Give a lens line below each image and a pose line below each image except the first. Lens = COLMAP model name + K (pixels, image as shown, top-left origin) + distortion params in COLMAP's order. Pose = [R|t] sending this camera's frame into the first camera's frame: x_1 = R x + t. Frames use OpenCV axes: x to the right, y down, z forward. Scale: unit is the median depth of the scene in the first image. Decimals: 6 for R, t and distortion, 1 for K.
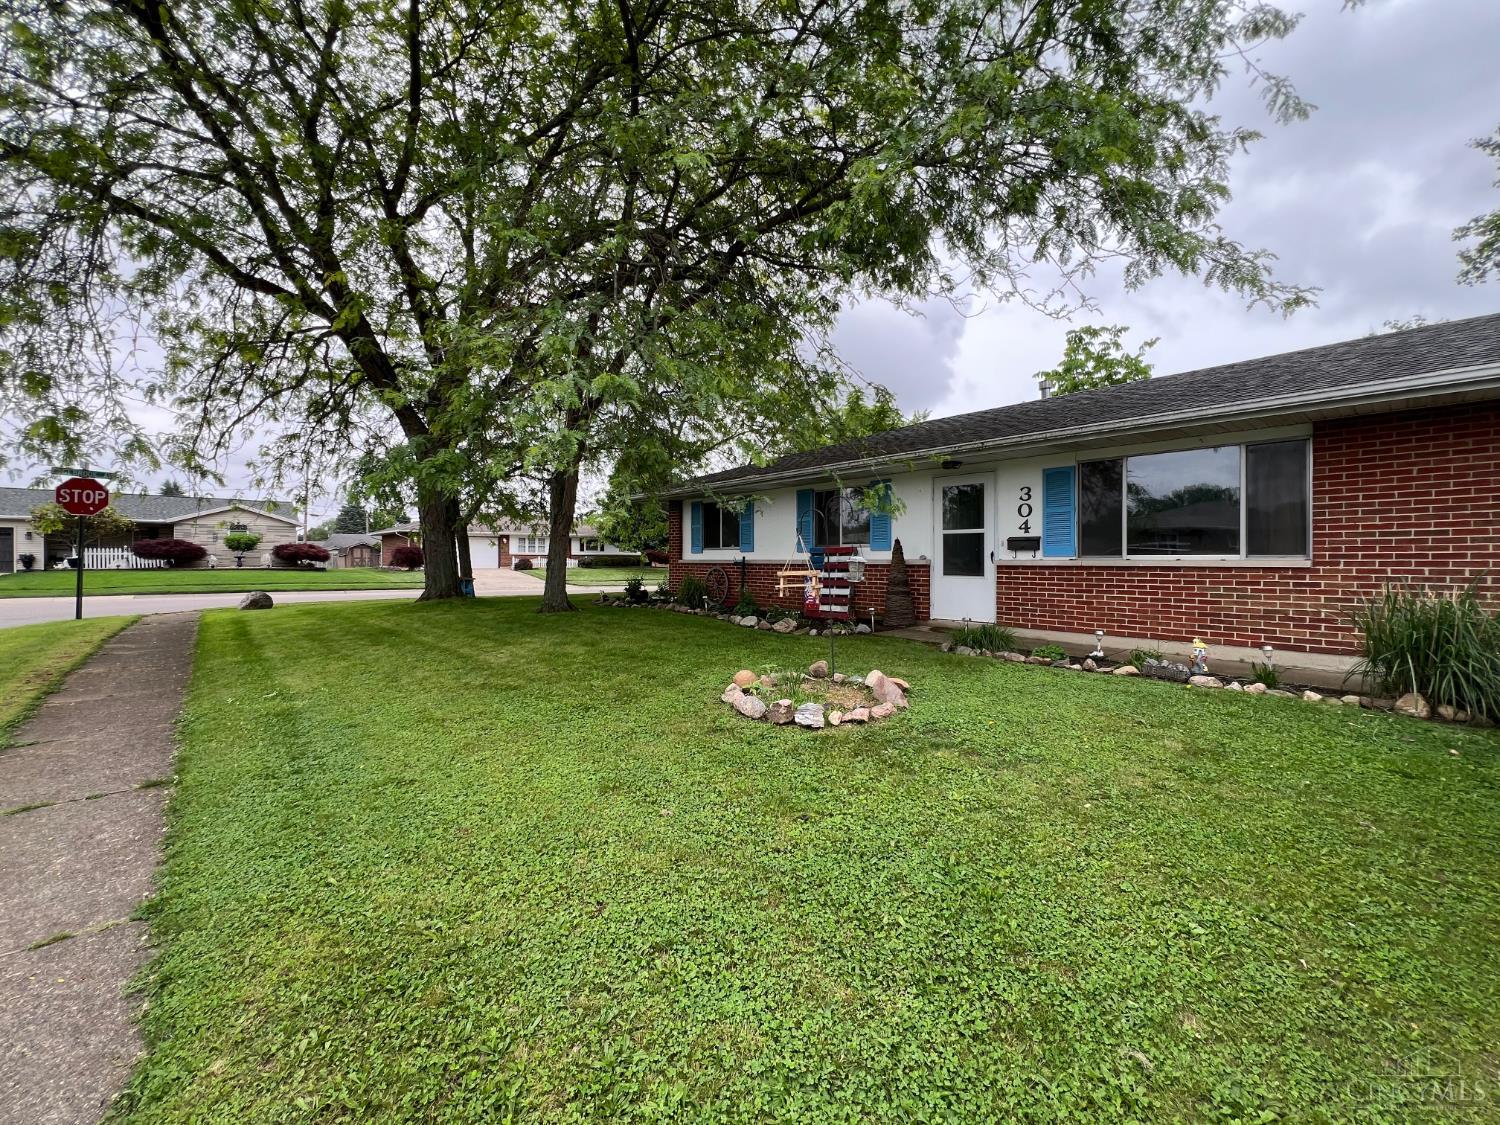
lens RADIAL K [[600.5, 0, 749.0], [0, 600.5, 562.7], [0, 0, 1]] dist [-0.000363, -0.000052]
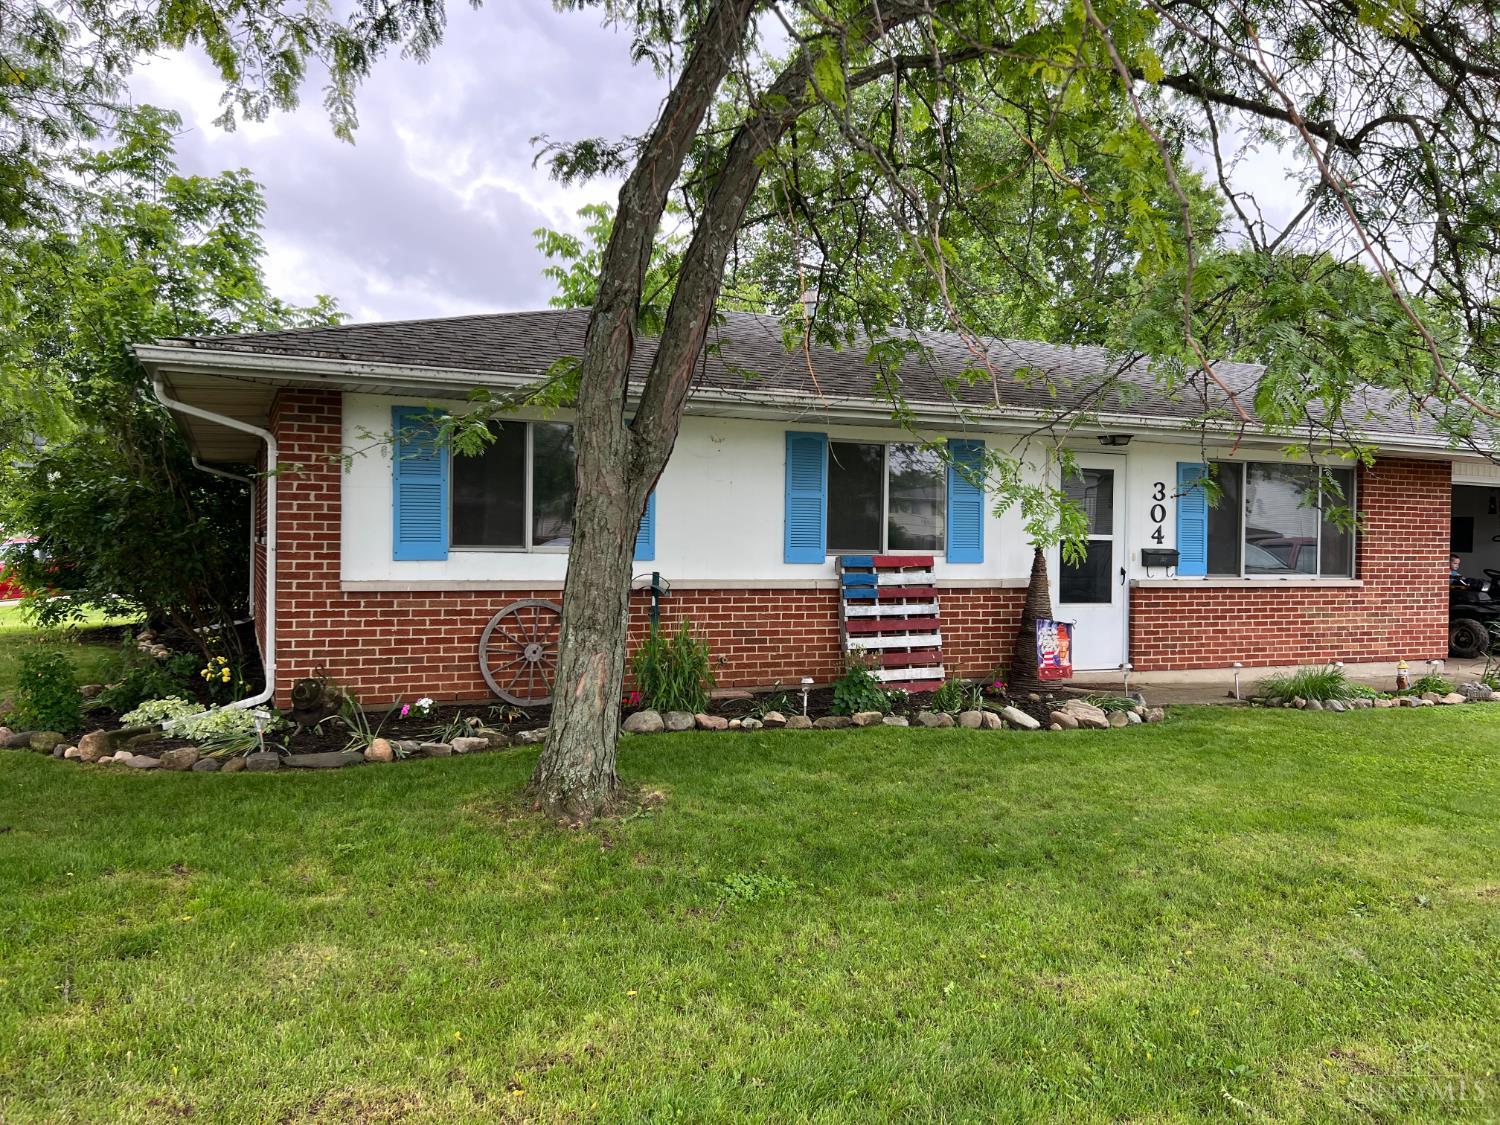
lens RADIAL K [[1137.3, 0, 749.9], [0, 1137.3, 560.2], [0, 0, 1]] dist [-0.001681, -0.000036]
pose [[0.324243, -0.002089, 0.945972, -1.015685], [-0.005988, 0.999973, 0.004260, -0.030919], [-0.945955, -0.007046, 0.324222, 0.989050]]
